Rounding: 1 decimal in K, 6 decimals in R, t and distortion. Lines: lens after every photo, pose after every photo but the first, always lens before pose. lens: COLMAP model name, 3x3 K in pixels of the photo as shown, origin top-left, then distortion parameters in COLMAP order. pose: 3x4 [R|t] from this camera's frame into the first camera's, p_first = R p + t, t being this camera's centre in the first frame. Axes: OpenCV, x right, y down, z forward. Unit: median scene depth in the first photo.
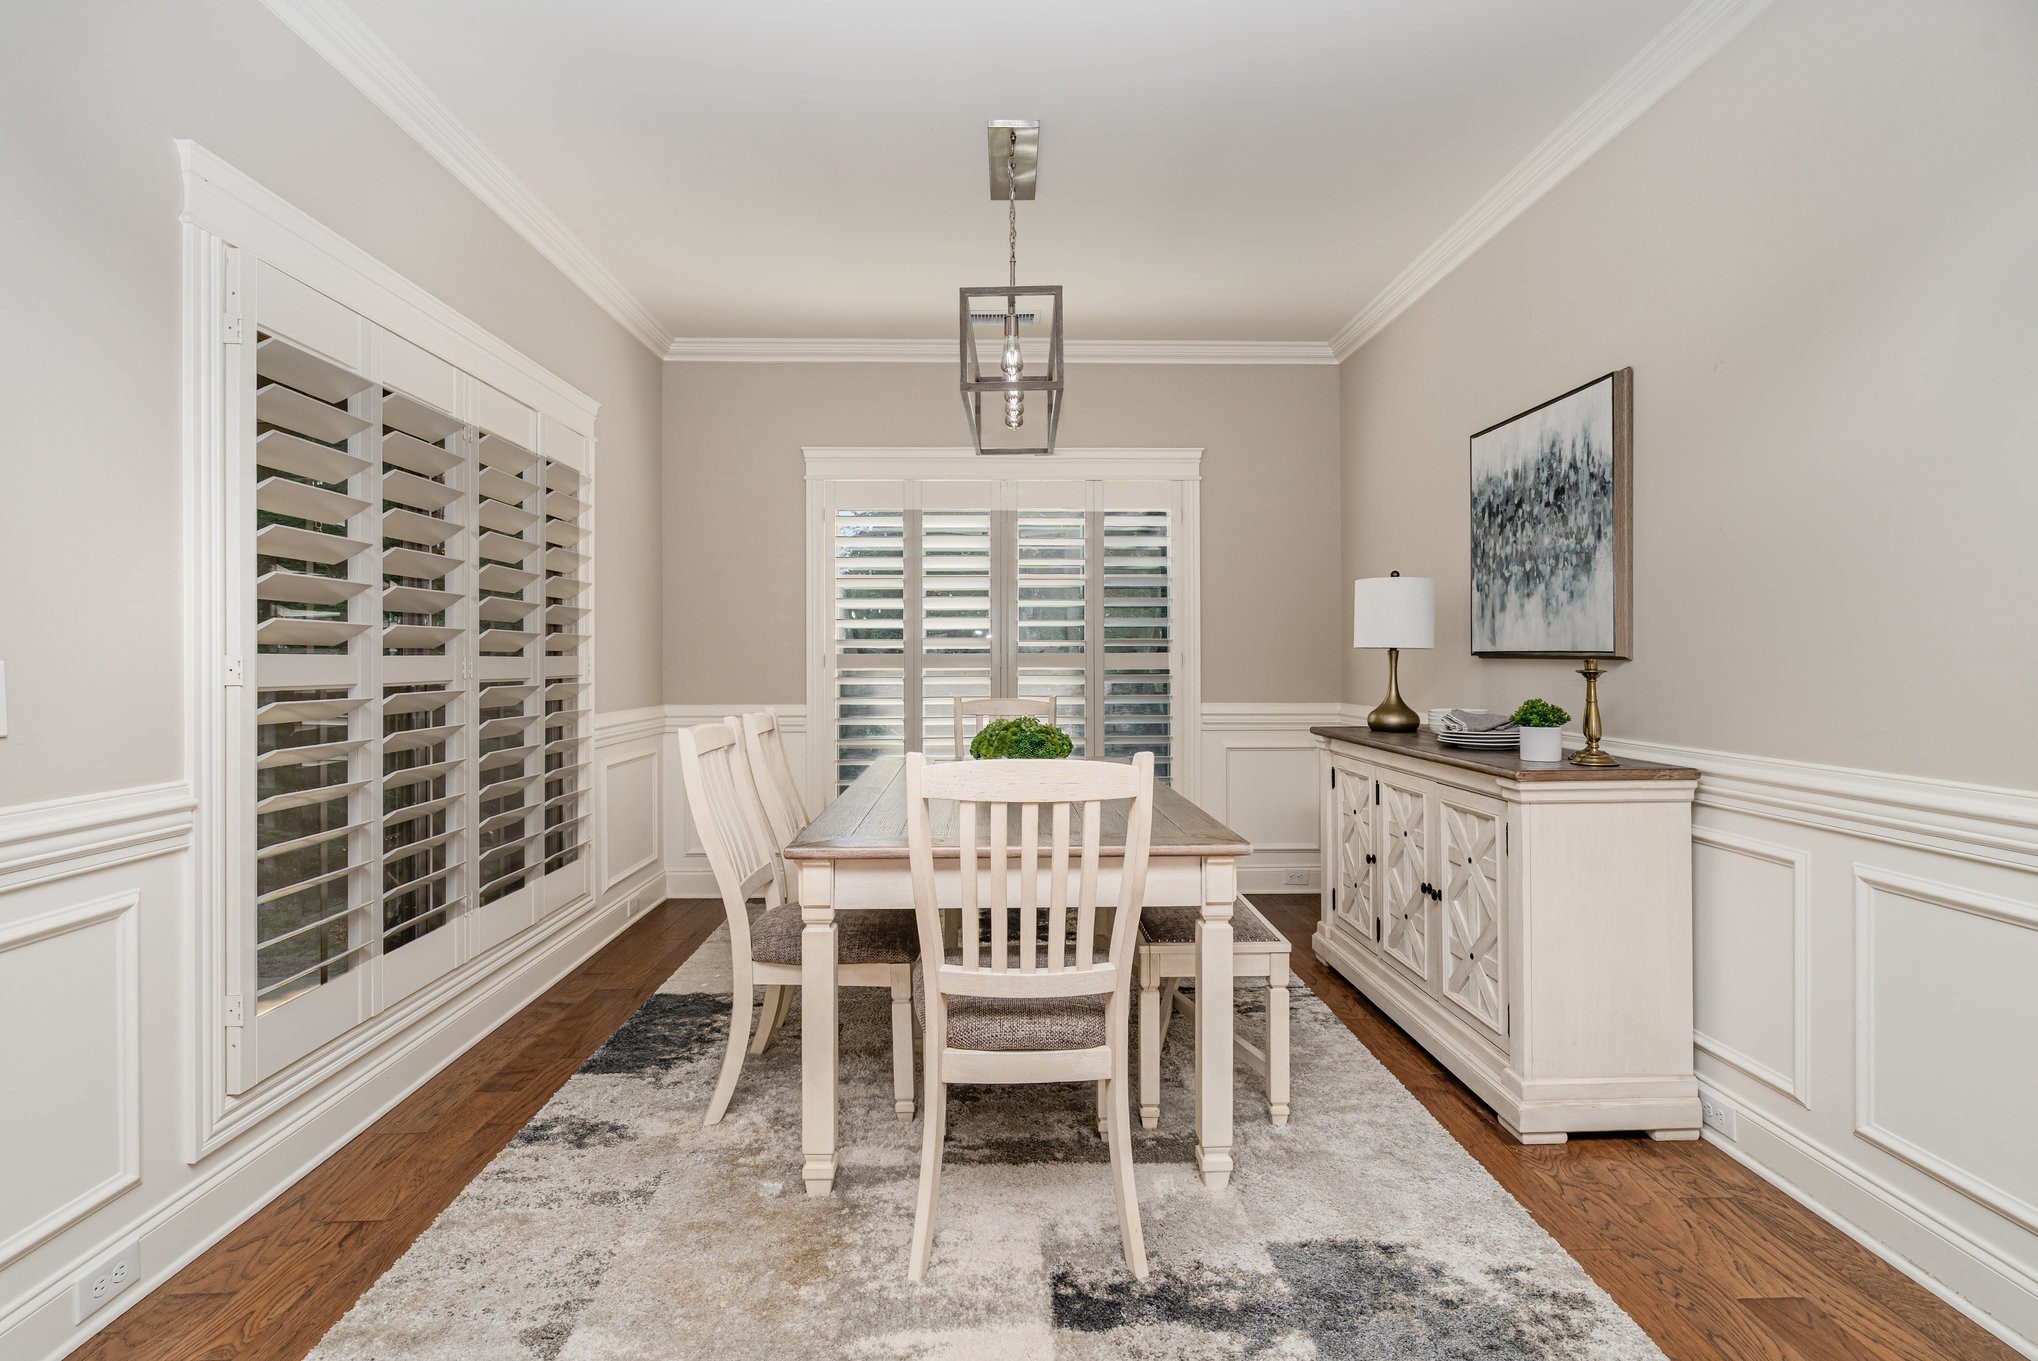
lens RADIAL K [[938.7, 0, 1016.3], [0, 938.7, 675.7], [0, 0, 1]] dist [-0.002277, -0.000214]
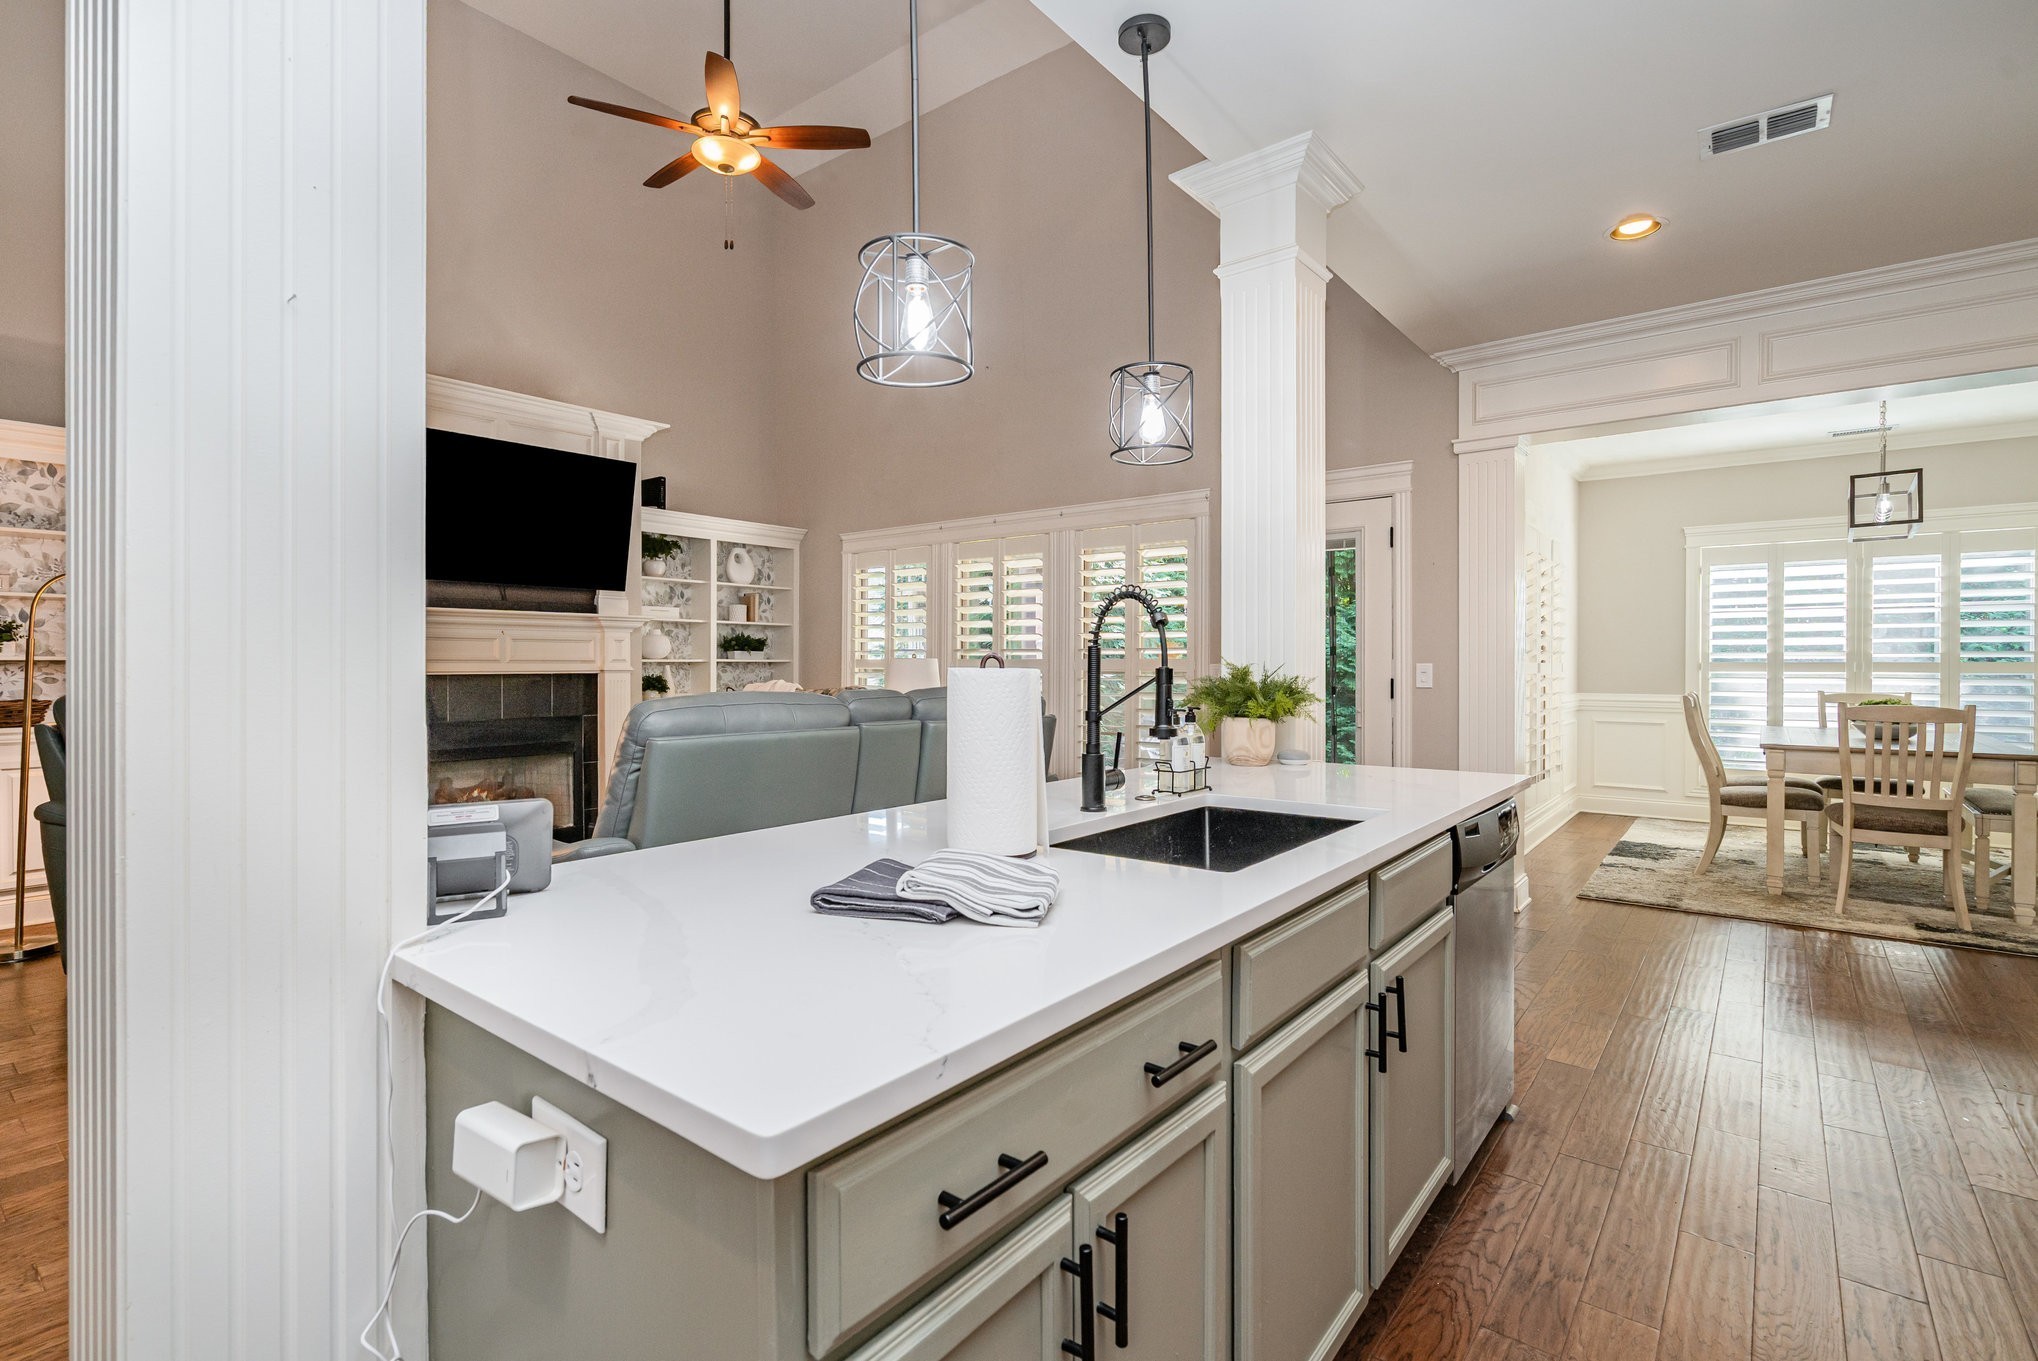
lens RADIAL K [[938.7, 0, 1021.8], [0, 938.7, 671.9], [0, 0, 1]] dist [-0.002277, -0.000214]
pose [[0.763873, 0.003091, -0.645359, -0.064635], [-0.001619, 0.999995, 0.002873, -0.011709], [0.645364, -0.001150, 0.763874, -0.870283]]
